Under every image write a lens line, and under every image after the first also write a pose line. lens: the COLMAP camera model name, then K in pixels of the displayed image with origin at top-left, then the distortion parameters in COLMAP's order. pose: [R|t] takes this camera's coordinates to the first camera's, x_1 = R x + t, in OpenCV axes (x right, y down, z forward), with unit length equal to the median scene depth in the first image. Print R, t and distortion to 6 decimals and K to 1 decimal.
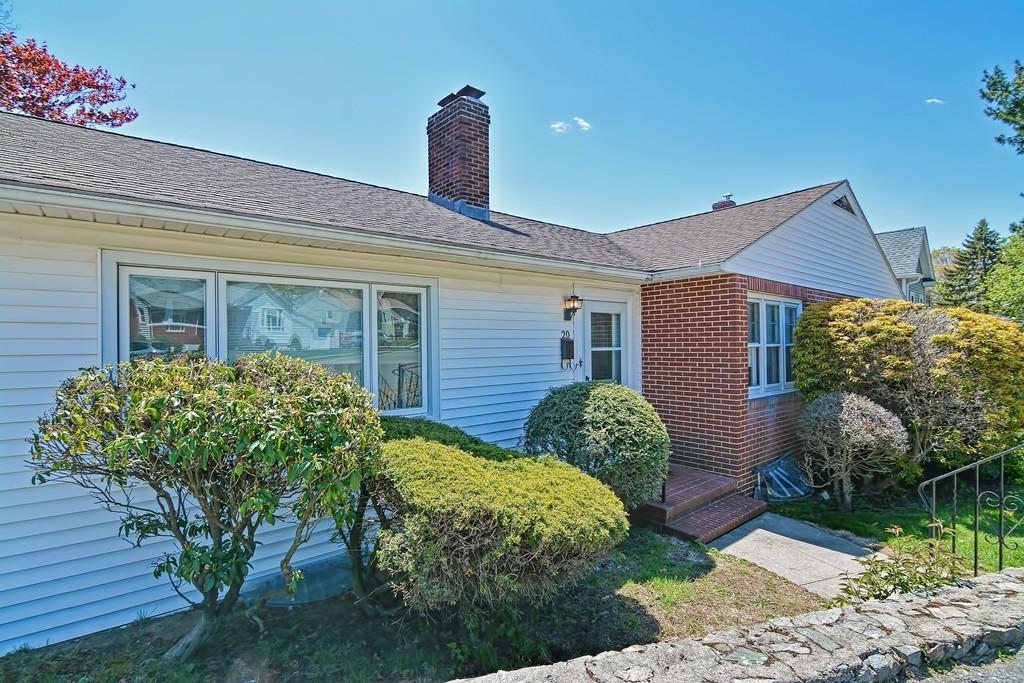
lens RADIAL K [[511.1, 0, 505.4], [0, 511.1, 343.0], [0, 0, 1]] dist [-0.002252, -0.014080]
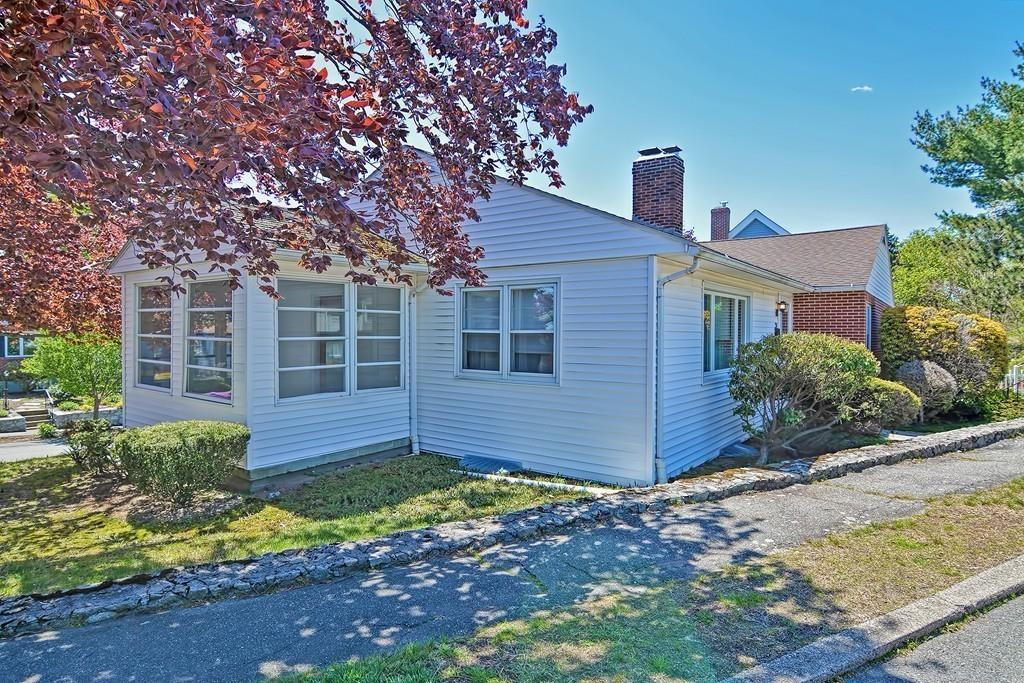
lens RADIAL K [[613.7, 0, 502.6], [0, 613.7, 339.9], [0, 0, 1]] dist [-0.006936, -0.002826]
pose [[0.971592, 0.010272, 0.236438, -1.196430], [-0.012949, 0.999868, 0.009772, 0.022679], [-0.236307, -0.012556, 0.971597, -0.689035]]
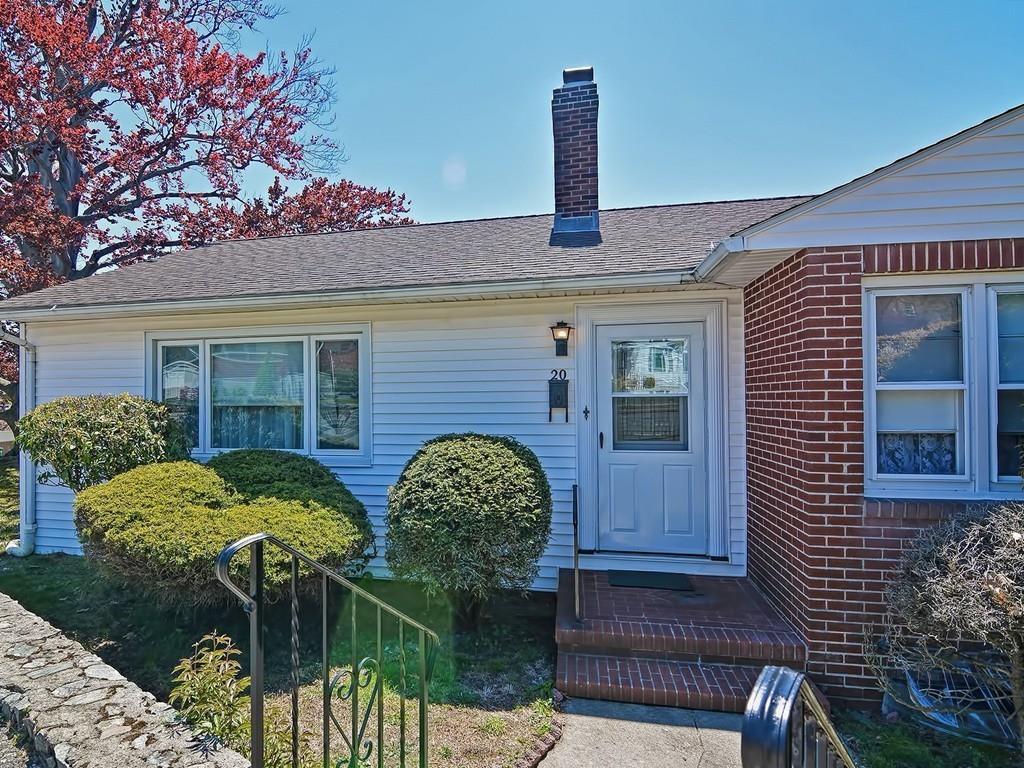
lens RADIAL K [[661.9, 0, 512.0], [0, 661.9, 384.0], [0, 0, 1]] dist [-0.002163, -0.000541]
pose [[0.562338, -0.012328, -0.826816, 0.890800], [0.003341, 0.999915, -0.012637, 0.009567], [0.826901, 0.004343, 0.562331, 0.401276]]
